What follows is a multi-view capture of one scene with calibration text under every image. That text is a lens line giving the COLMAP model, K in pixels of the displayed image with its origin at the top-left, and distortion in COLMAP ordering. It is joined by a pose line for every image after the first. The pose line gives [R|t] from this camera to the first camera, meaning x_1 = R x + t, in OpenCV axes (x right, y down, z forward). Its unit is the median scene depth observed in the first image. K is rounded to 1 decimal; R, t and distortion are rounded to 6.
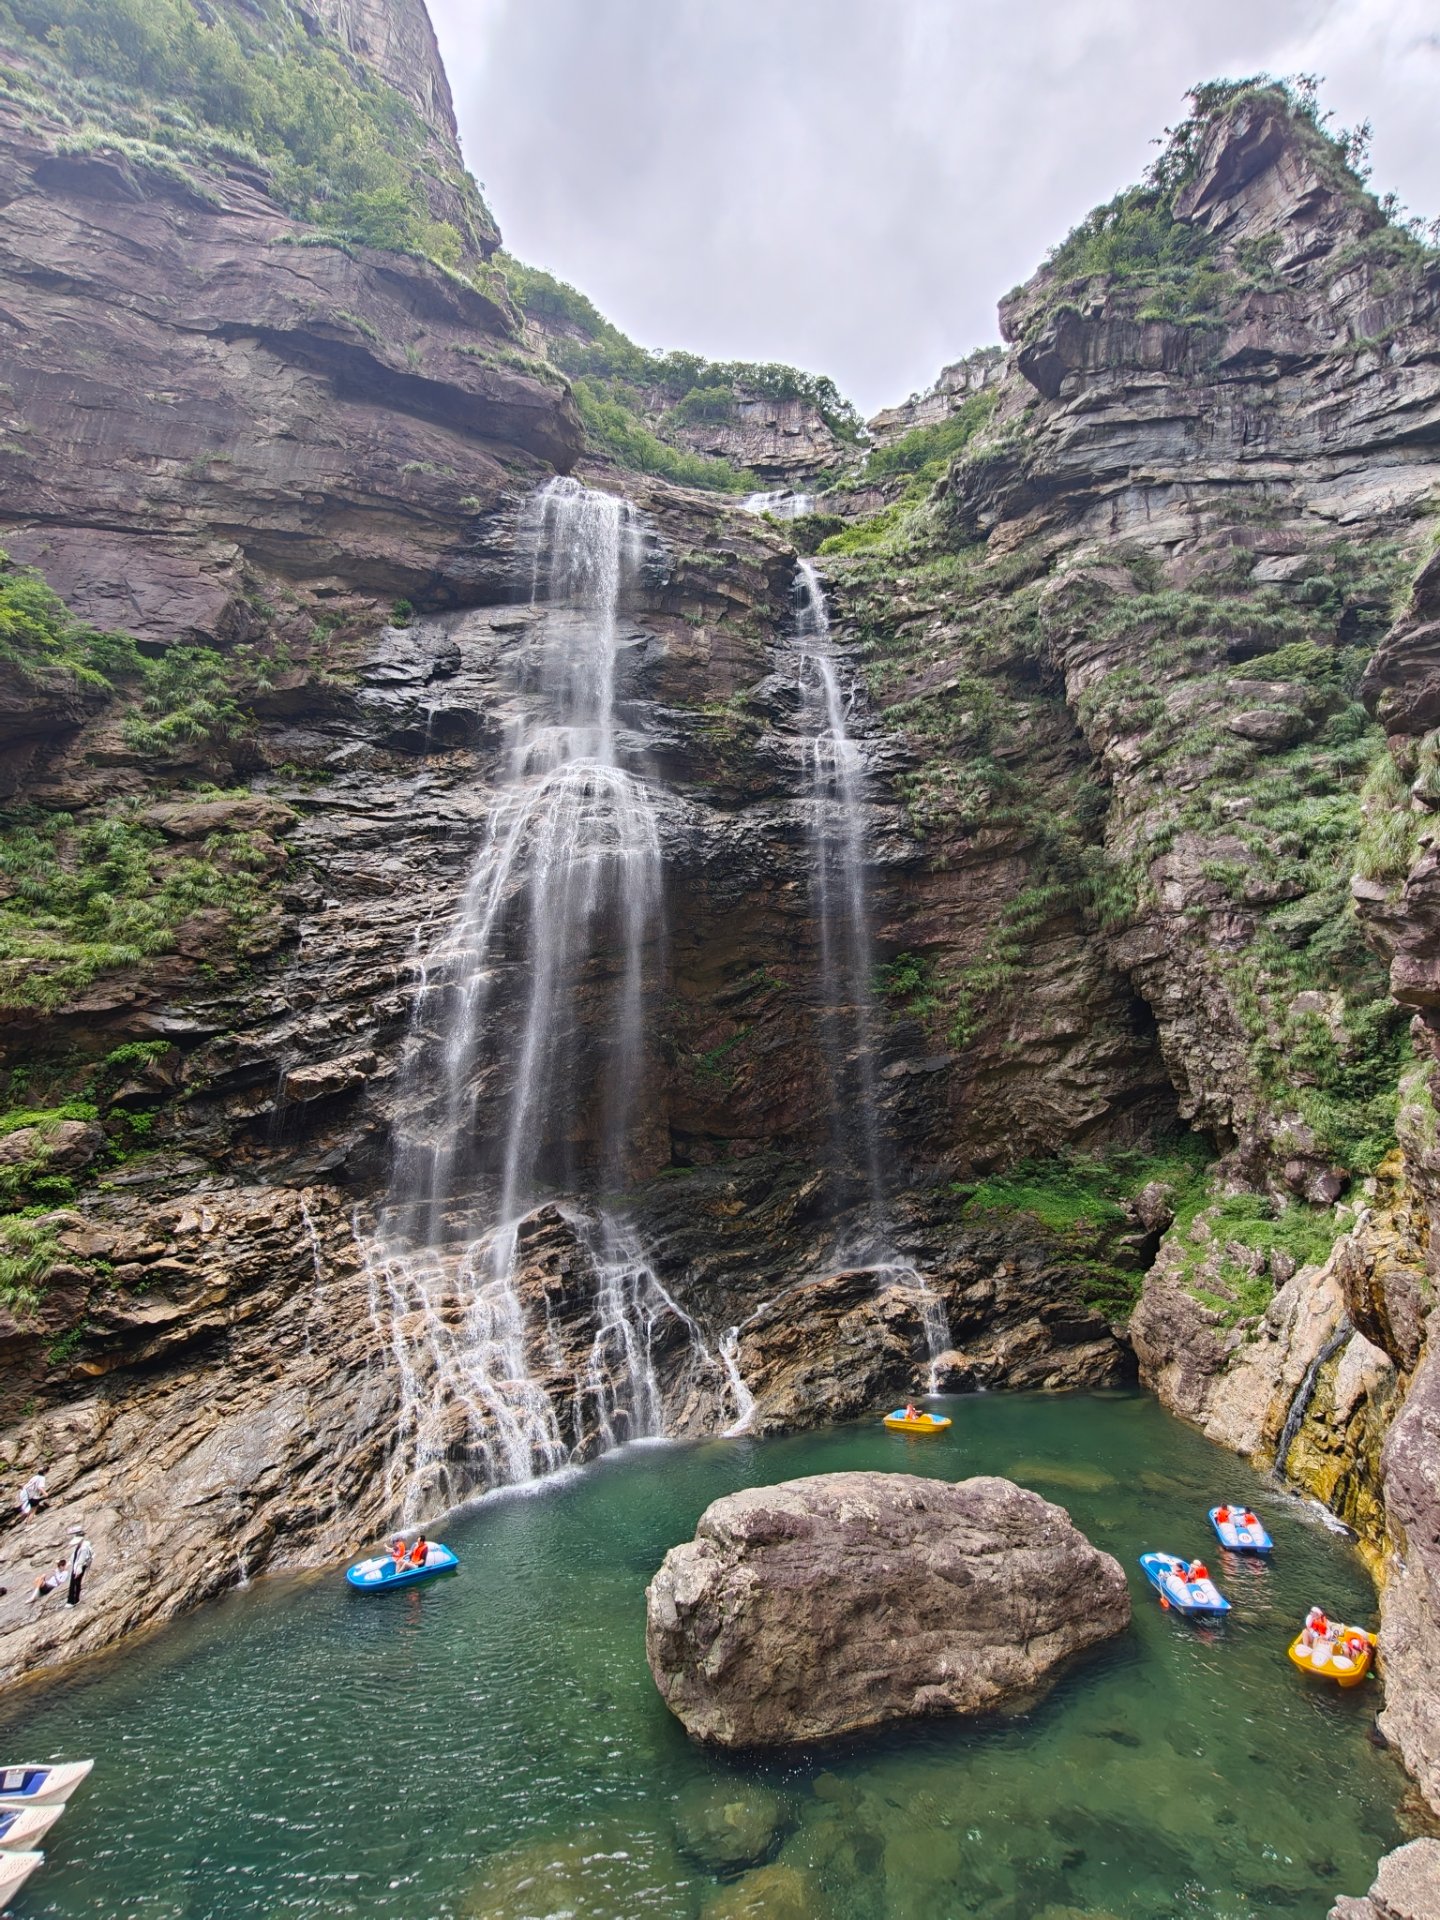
lens RADIAL K [[848.1, 0, 714.0], [0, 848.1, 964.5], [0, 0, 1]] dist [-0.000395, 0.001331]
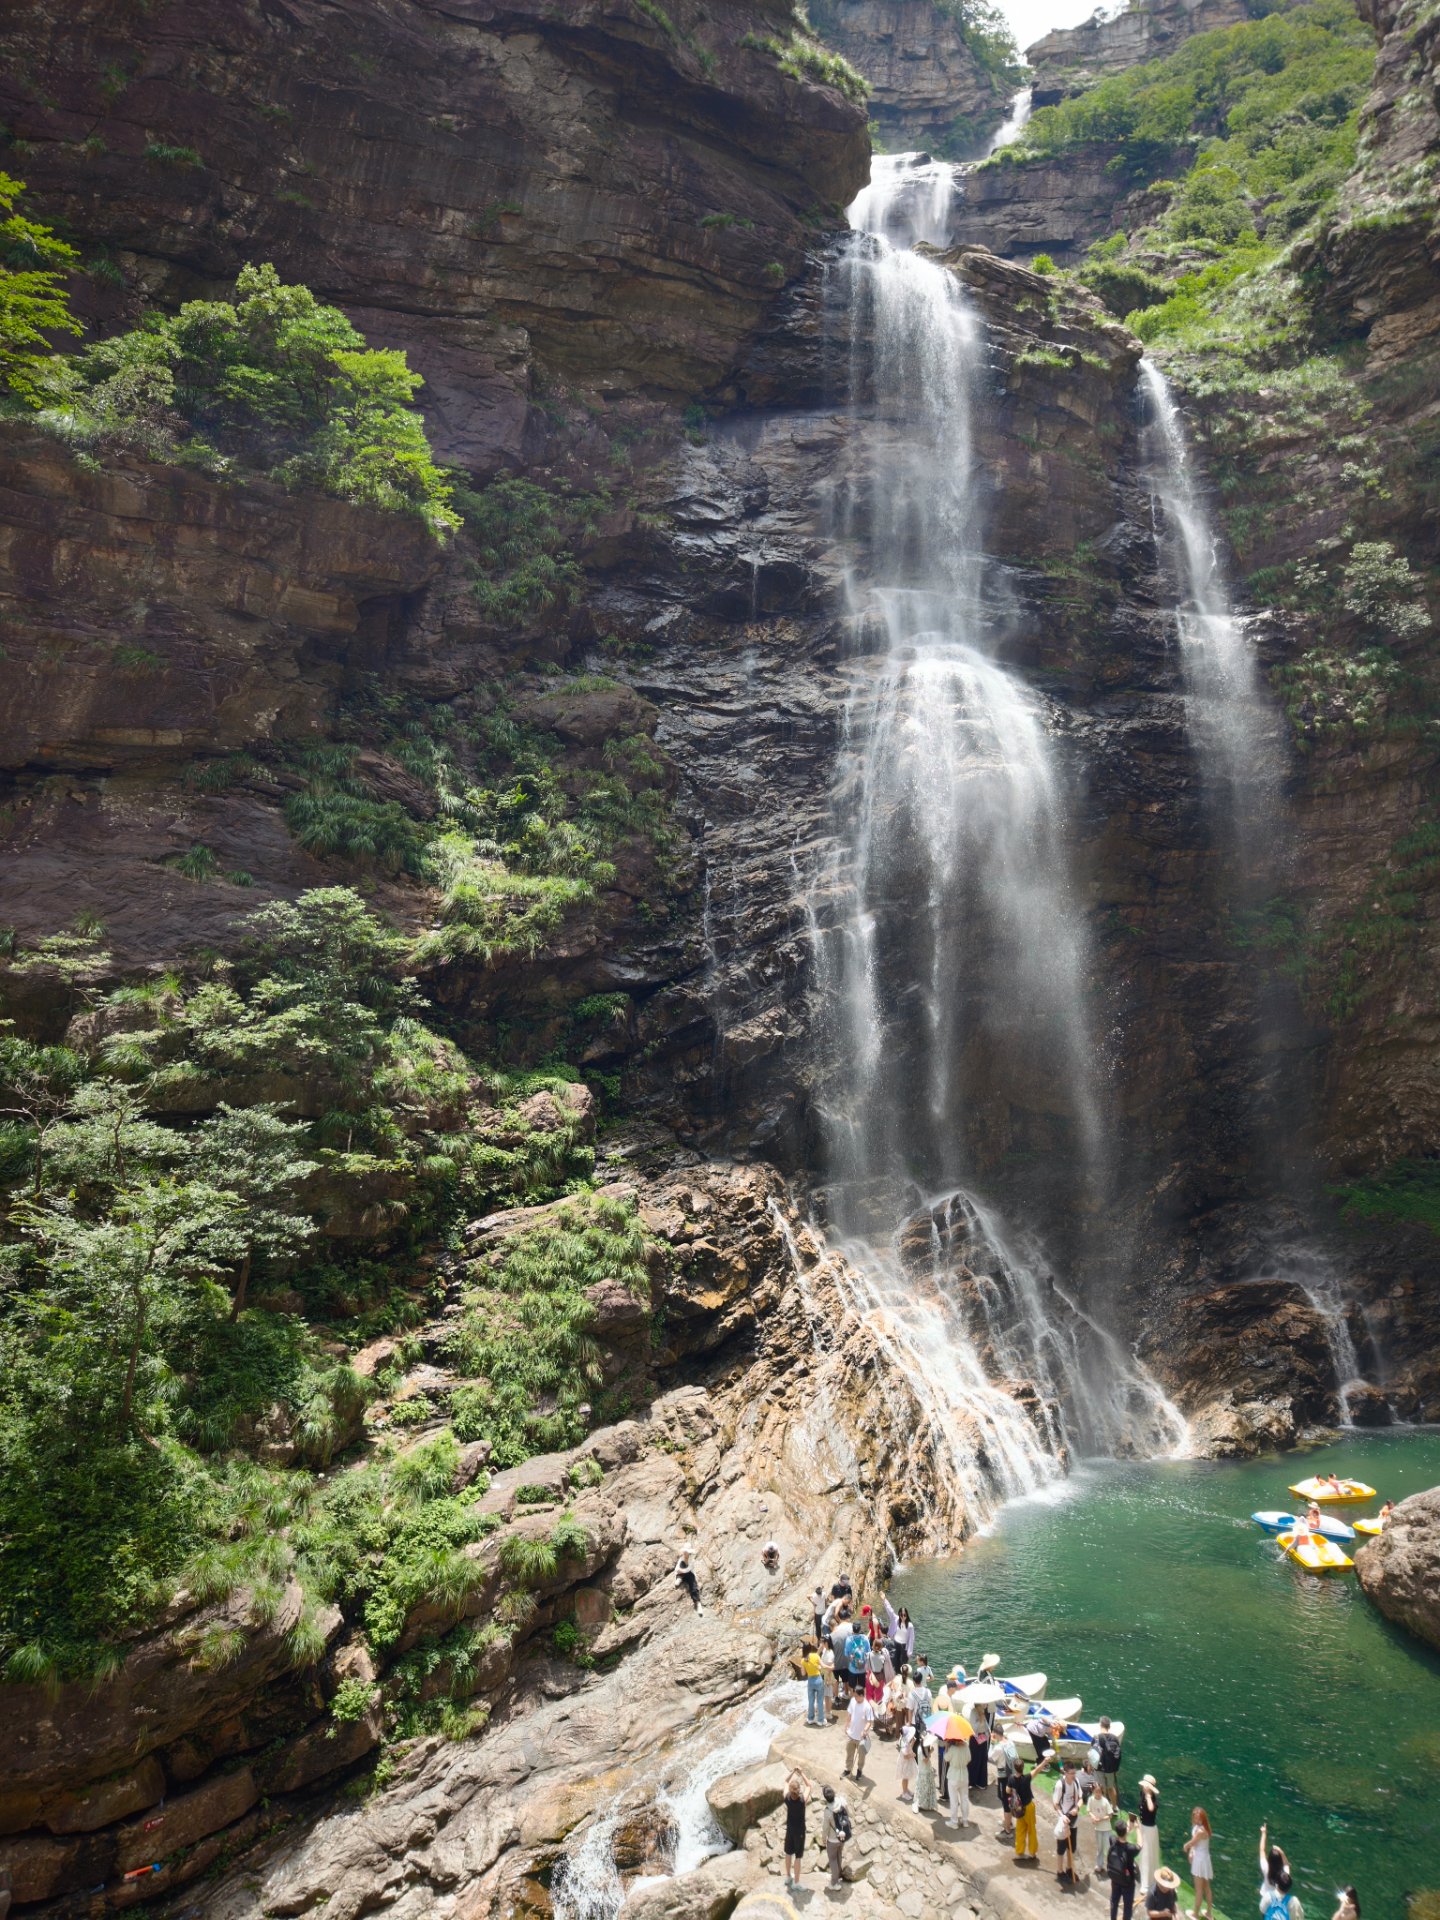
lens RADIAL K [[1283.3, 0, 699.9], [0, 1283.3, 940.6], [0, 0, 1]] dist [0.039834, -0.042210]
pose [[0.996982, 0.044951, 0.063299, -0.444586], [-0.049889, 0.995649, 0.078707, -0.047414], [-0.059486, -0.081627, 0.994886, -0.200956]]
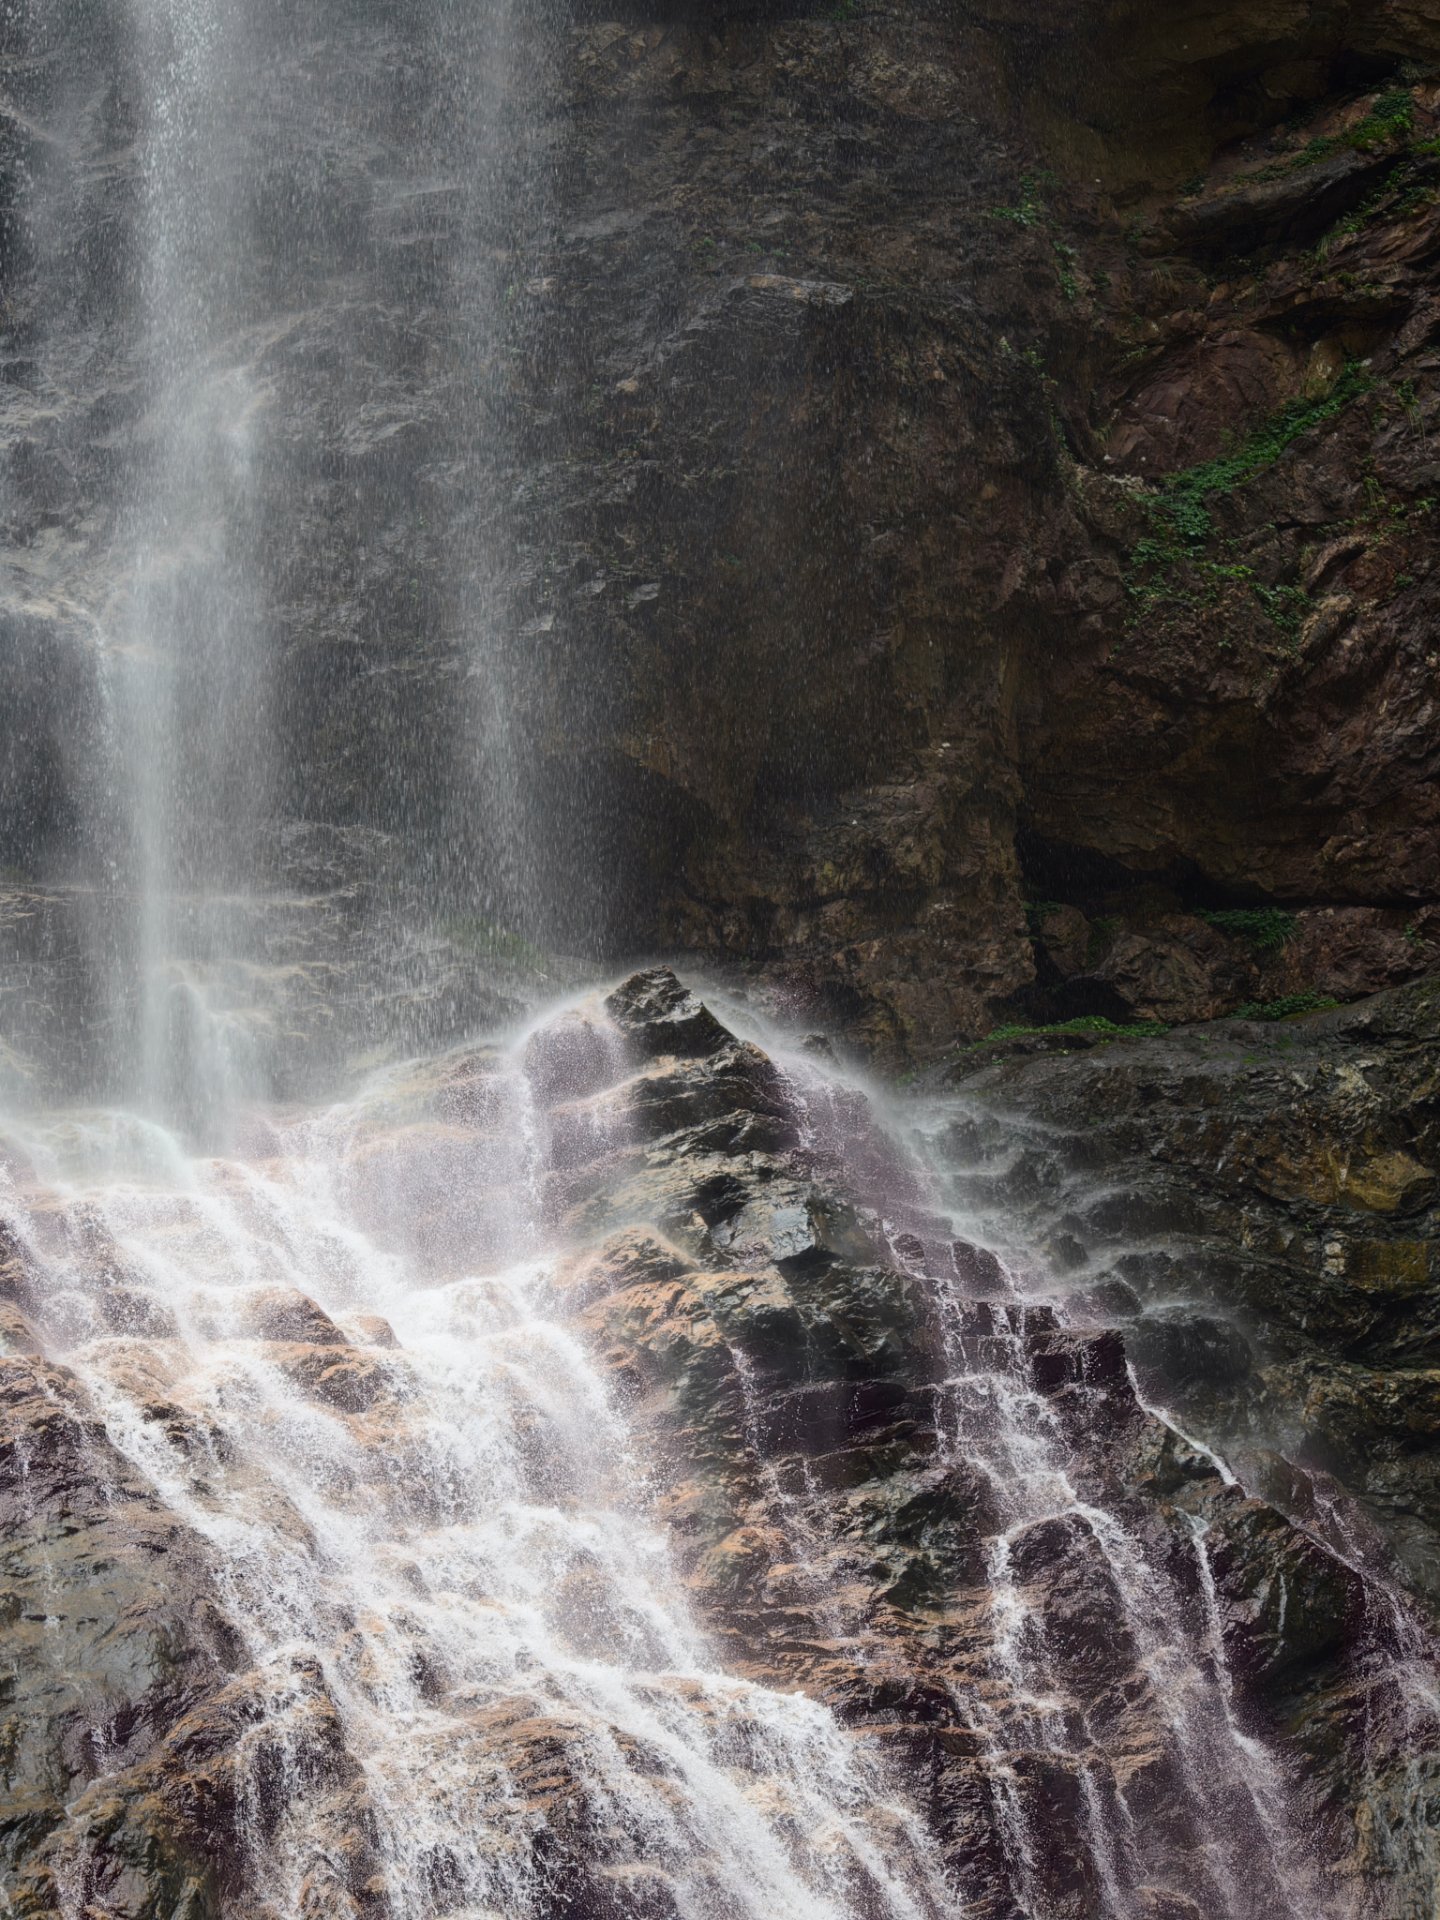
lens RADIAL K [[3888.7, 0, 720.5], [0, 3888.7, 959.4], [0, 0, 1]] dist [0.031664, 0.000000]
pose [[0.996001, -0.026157, 0.085428, -0.207425], [0.026856, 0.999615, -0.007040, 0.234752], [-0.085211, 0.009306, 0.996319, 0.091919]]
